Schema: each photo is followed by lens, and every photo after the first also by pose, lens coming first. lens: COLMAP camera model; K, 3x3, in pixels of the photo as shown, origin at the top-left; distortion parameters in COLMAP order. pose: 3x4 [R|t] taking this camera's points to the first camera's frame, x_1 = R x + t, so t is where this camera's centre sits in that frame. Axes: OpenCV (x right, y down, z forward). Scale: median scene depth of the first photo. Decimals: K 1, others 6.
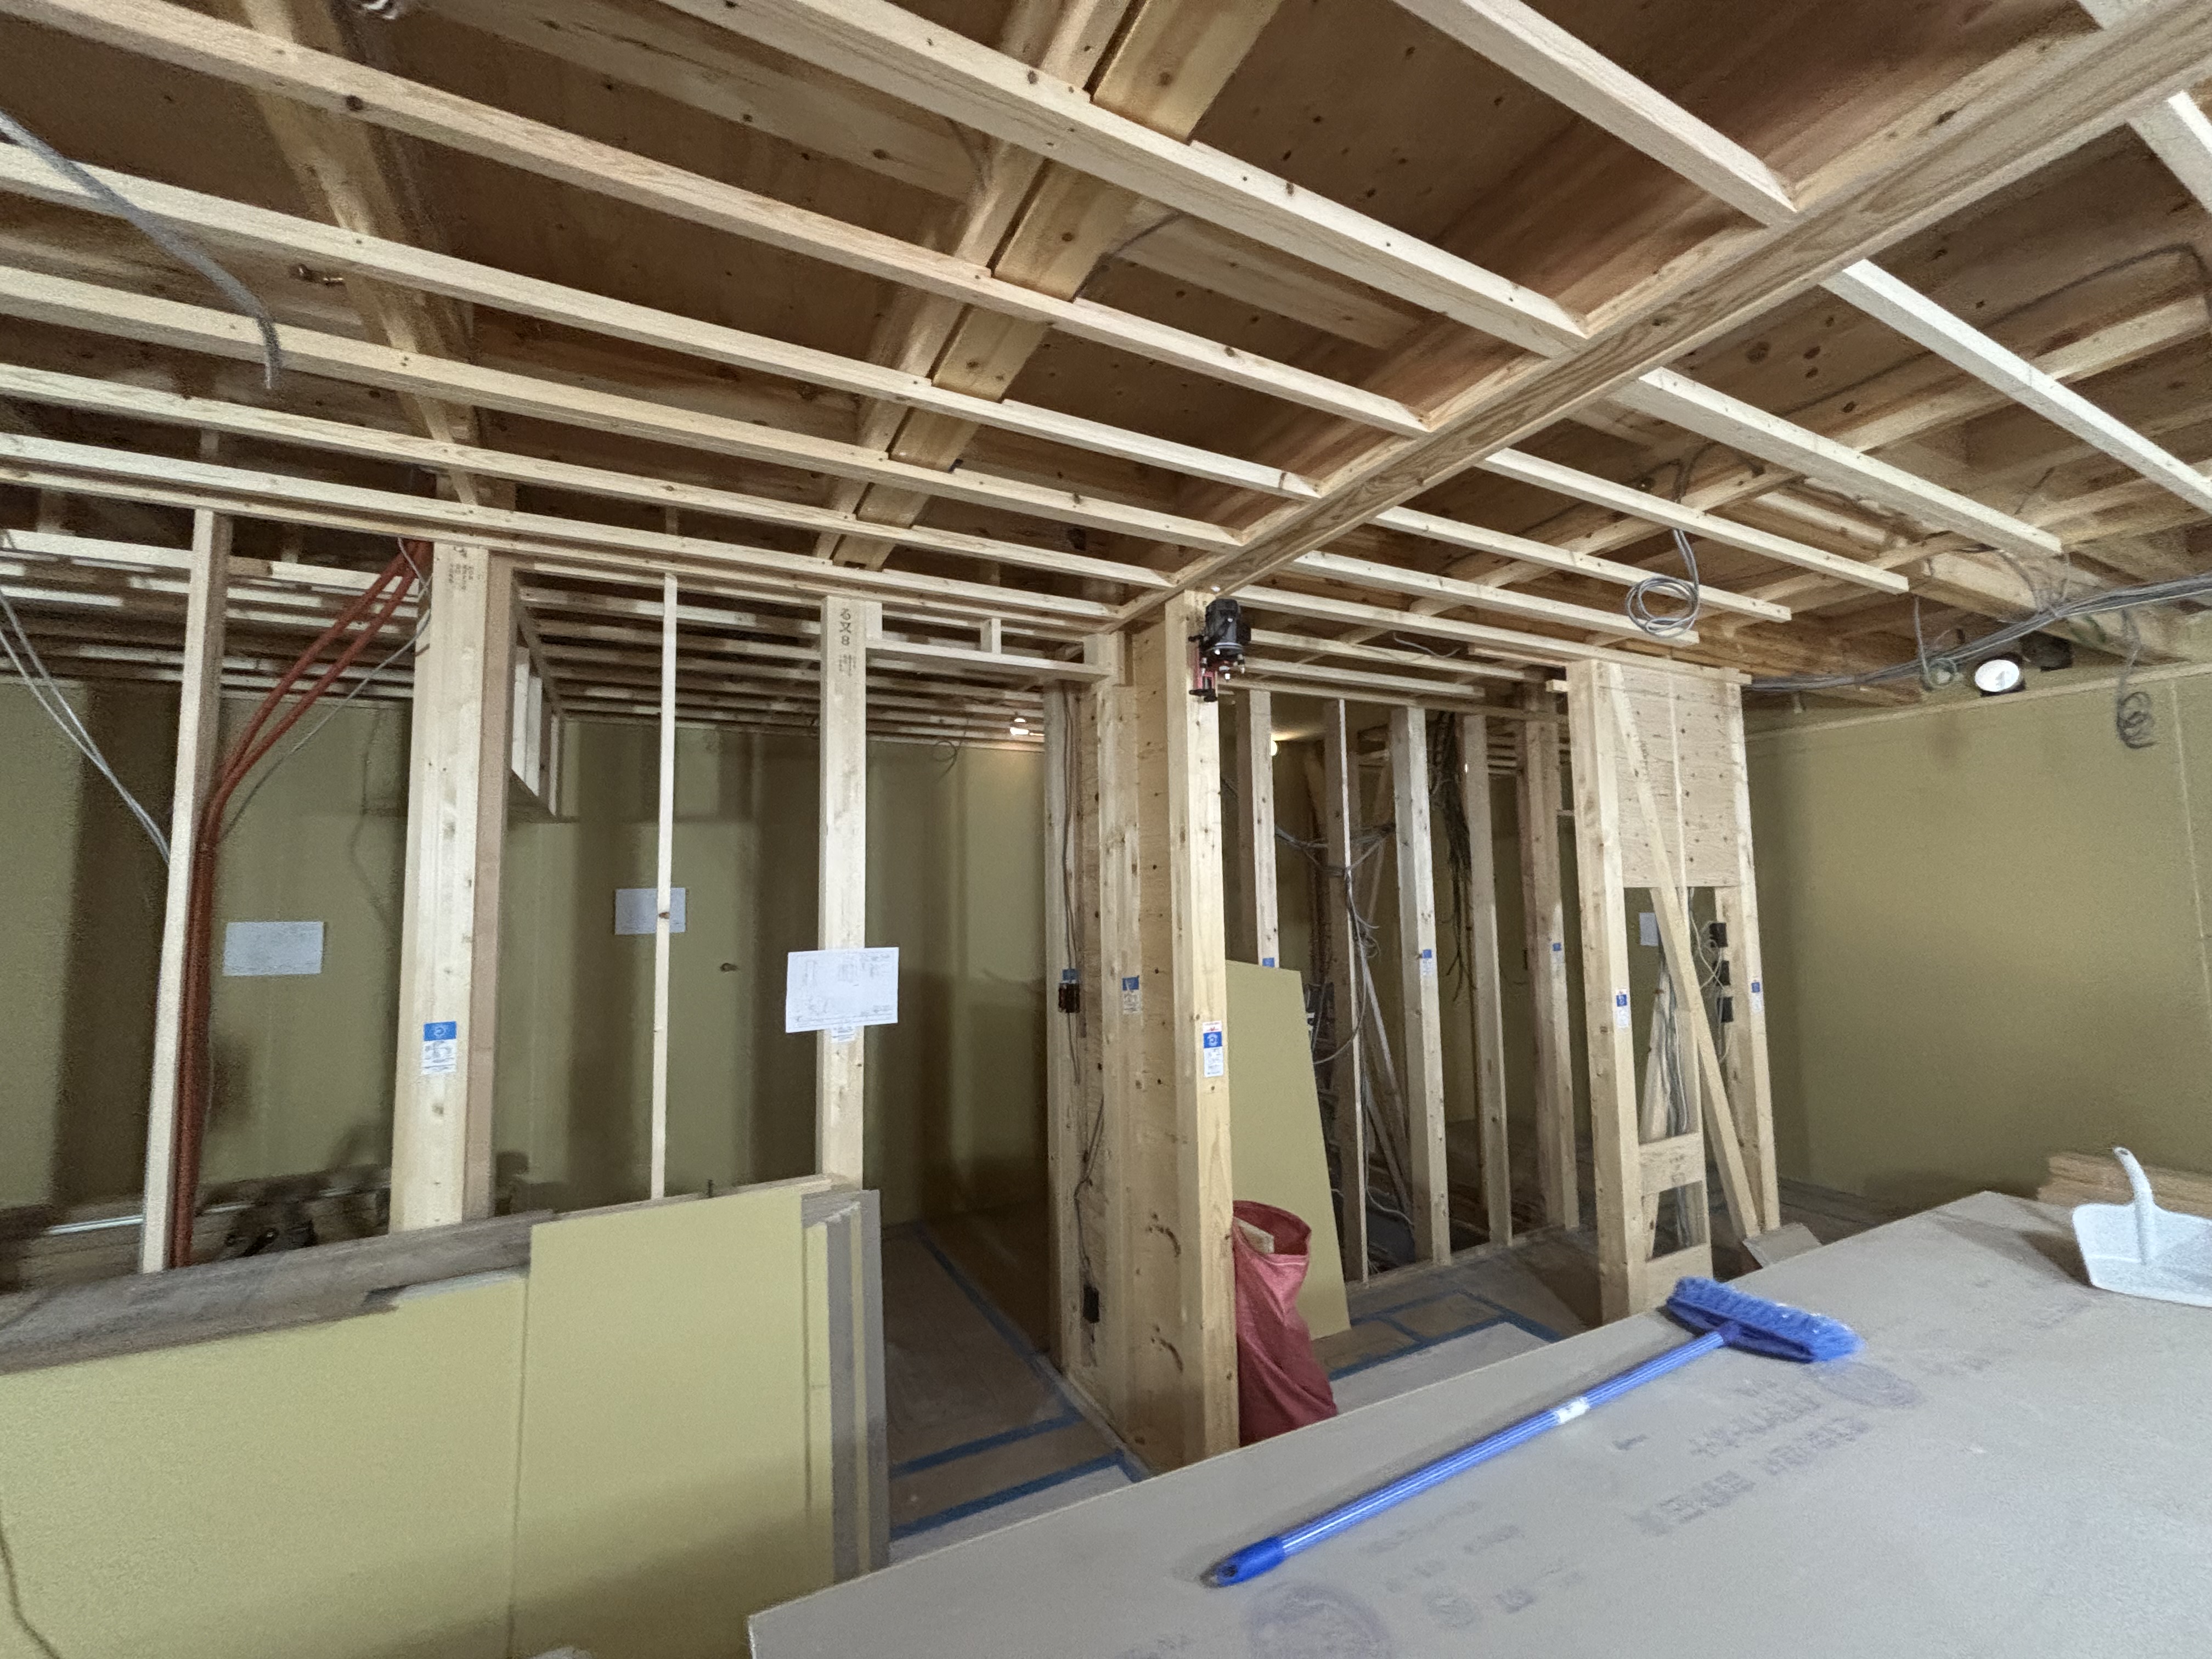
lens RADIAL K [[895.1, 0, 1105.6], [0, 895.1, 819.3], [0, 0, 1]] dist [-0.000836, -0.000840]
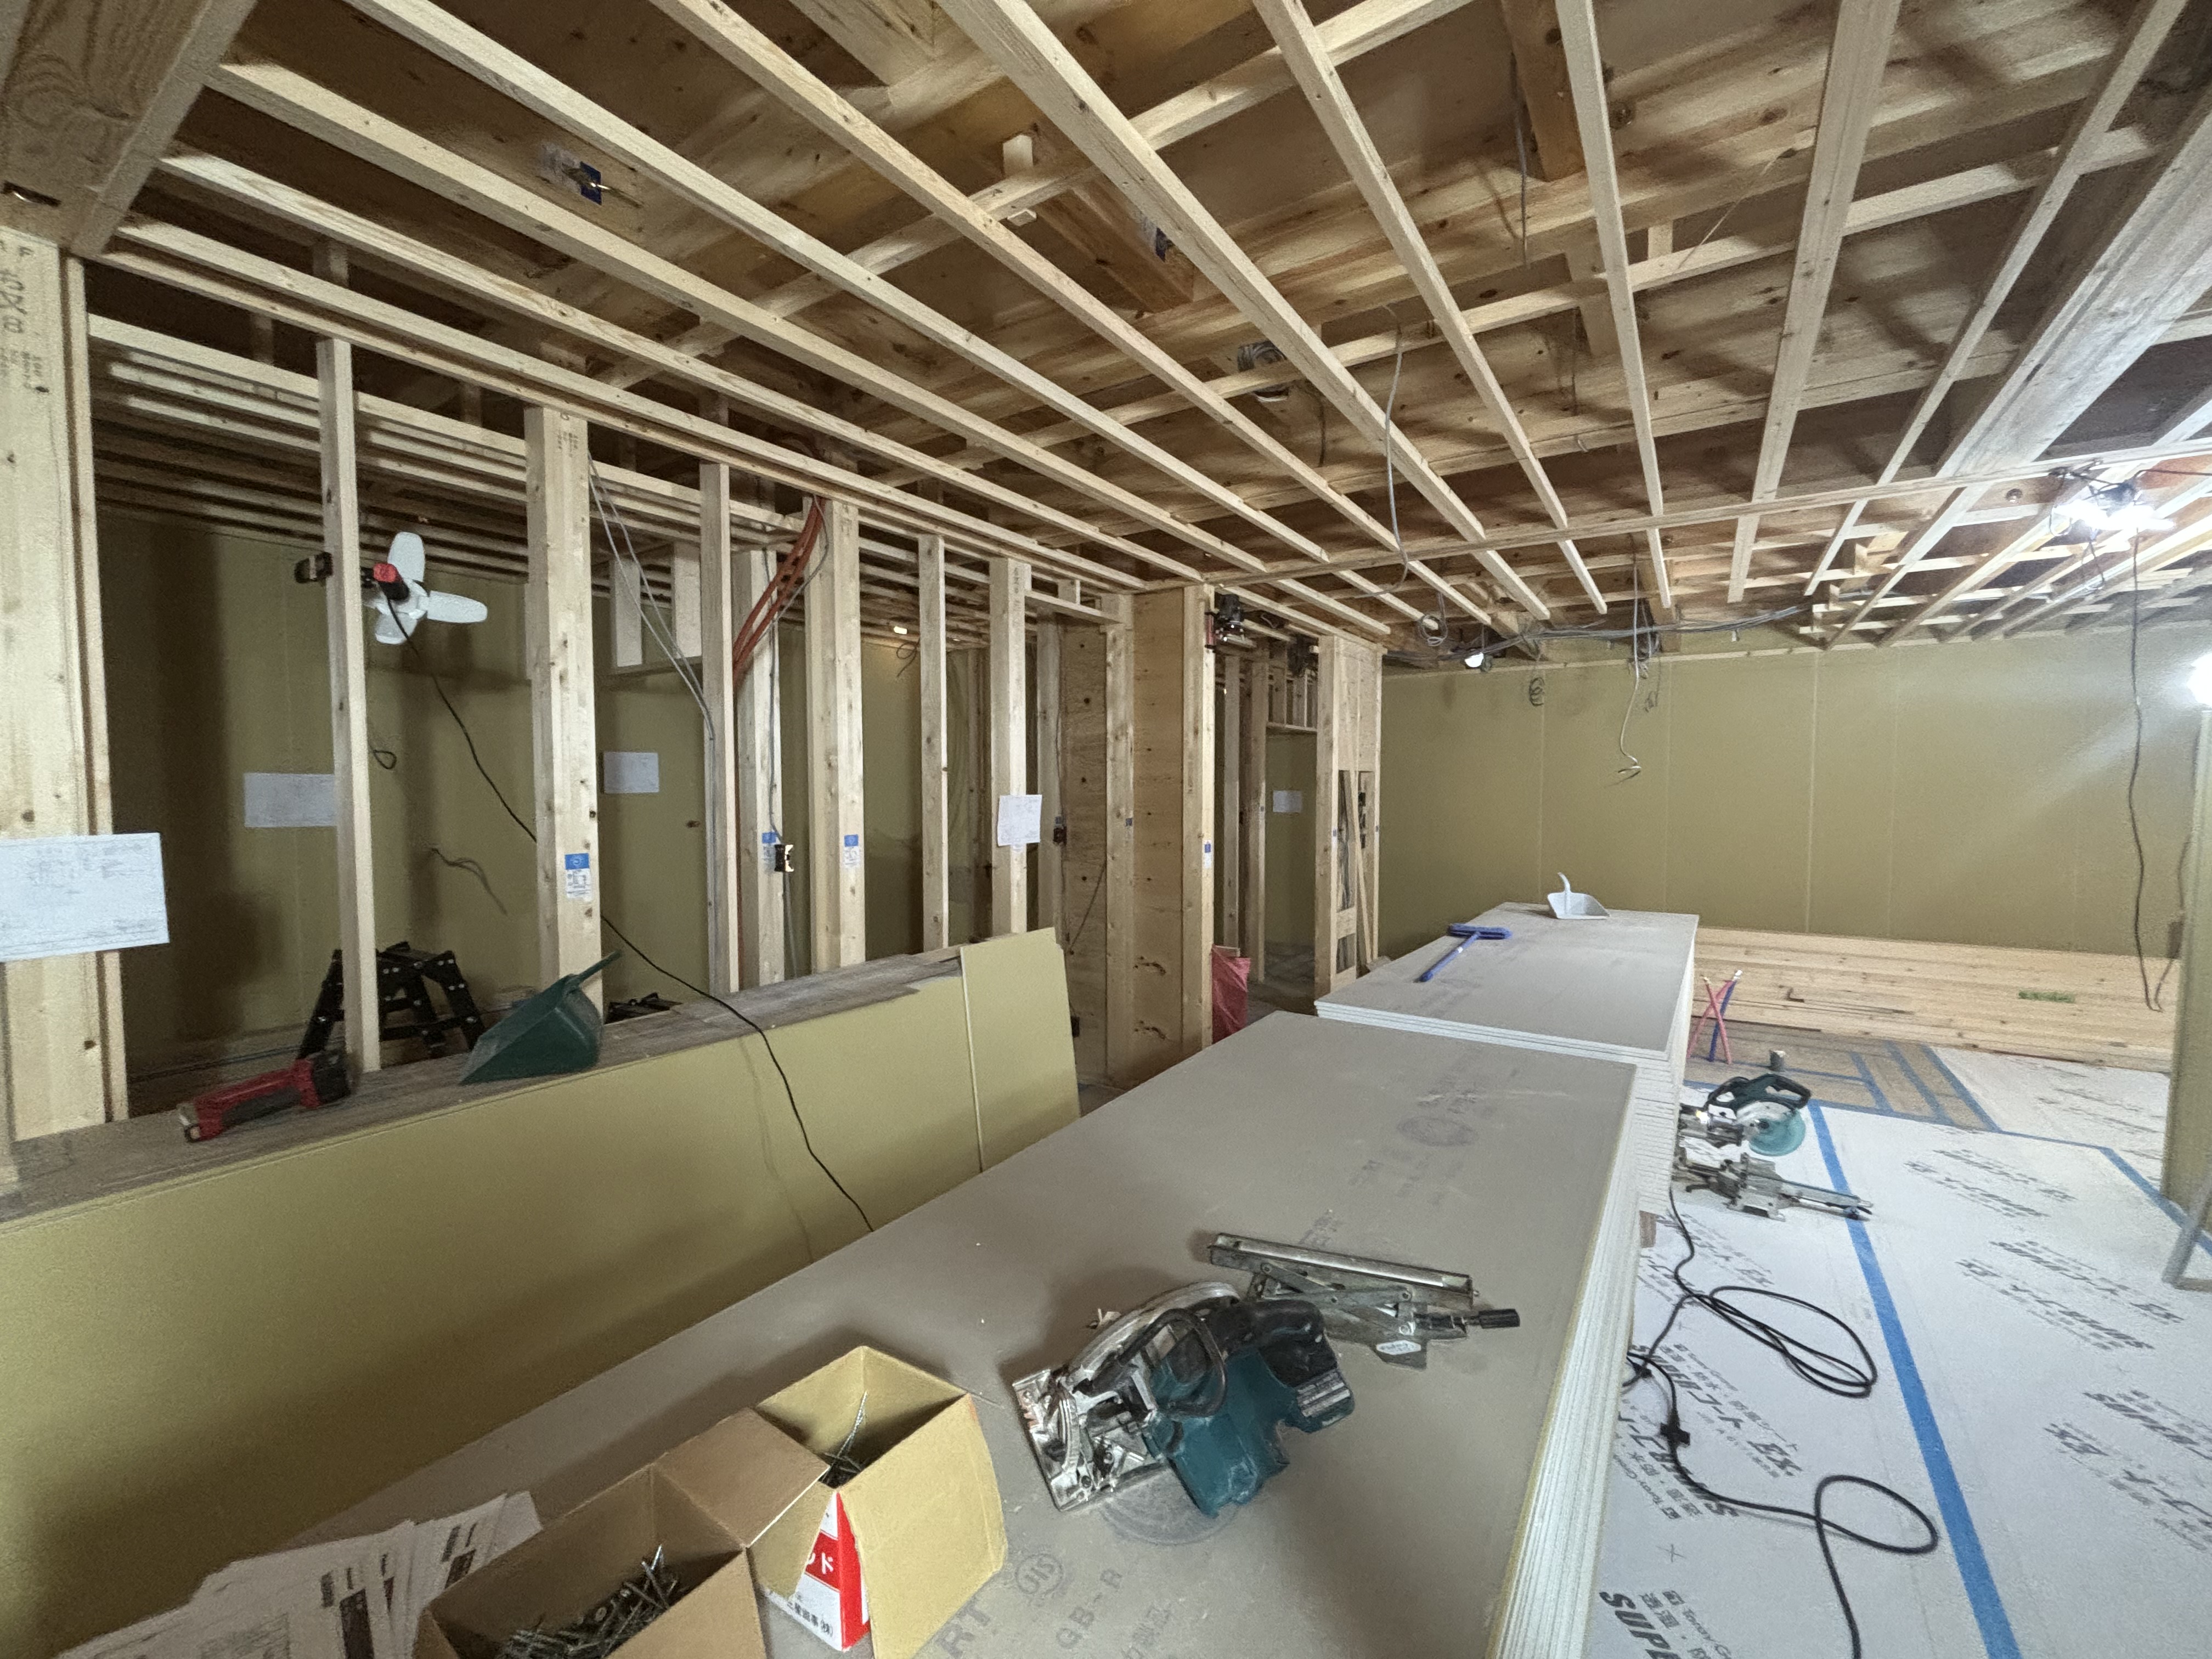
lens RADIAL K [[895.1, 0, 1102.3], [0, 895.1, 825.9], [0, 0, 1]] dist [-0.000836, -0.000840]
pose [[0.877310, -0.005832, 0.479889, -0.848779], [-0.057713, 0.991388, 0.117556, 0.006762], [-0.476441, -0.130829, 0.869418, -0.400780]]
